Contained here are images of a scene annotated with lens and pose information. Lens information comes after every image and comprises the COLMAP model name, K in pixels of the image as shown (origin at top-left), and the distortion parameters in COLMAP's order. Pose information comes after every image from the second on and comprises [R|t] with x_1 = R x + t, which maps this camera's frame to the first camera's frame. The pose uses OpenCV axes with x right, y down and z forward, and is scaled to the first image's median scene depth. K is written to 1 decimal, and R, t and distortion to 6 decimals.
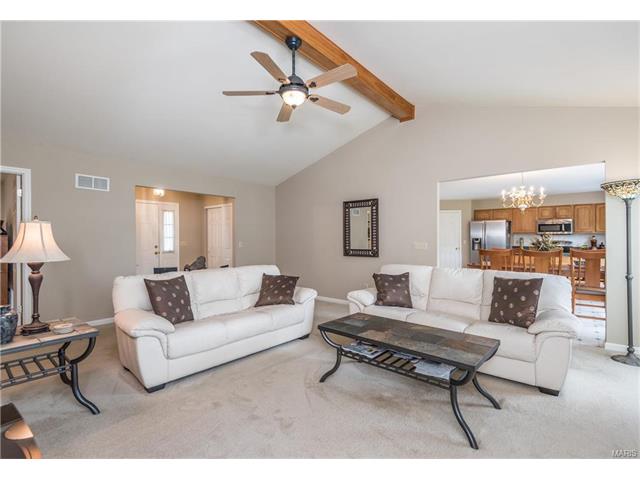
lens RADIAL K [[298.6, 0, 328.5], [0, 298.6, 236.1], [0, 0, 1]] dist [0.029144, -0.012493]
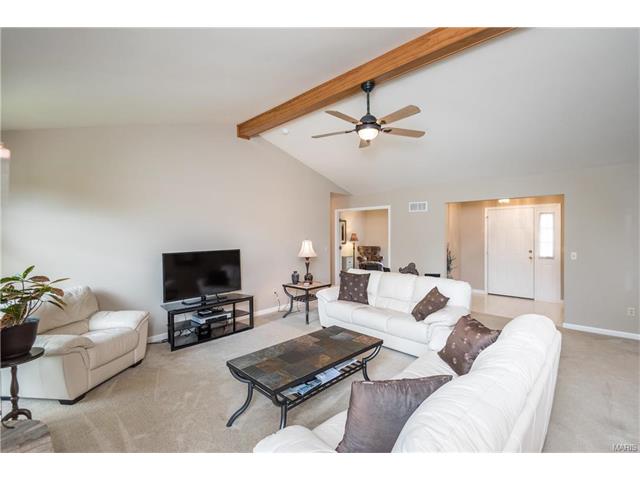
lens RADIAL K [[298.6, 0, 322.1], [0, 298.6, 235.6], [0, 0, 1]] dist [0.029144, -0.012493]
pose [[-0.067479, 0.013632, -0.997628, 0.502423], [0.009686, 0.999868, 0.013007, -0.039544], [0.997674, -0.008785, -0.067602, 0.426687]]
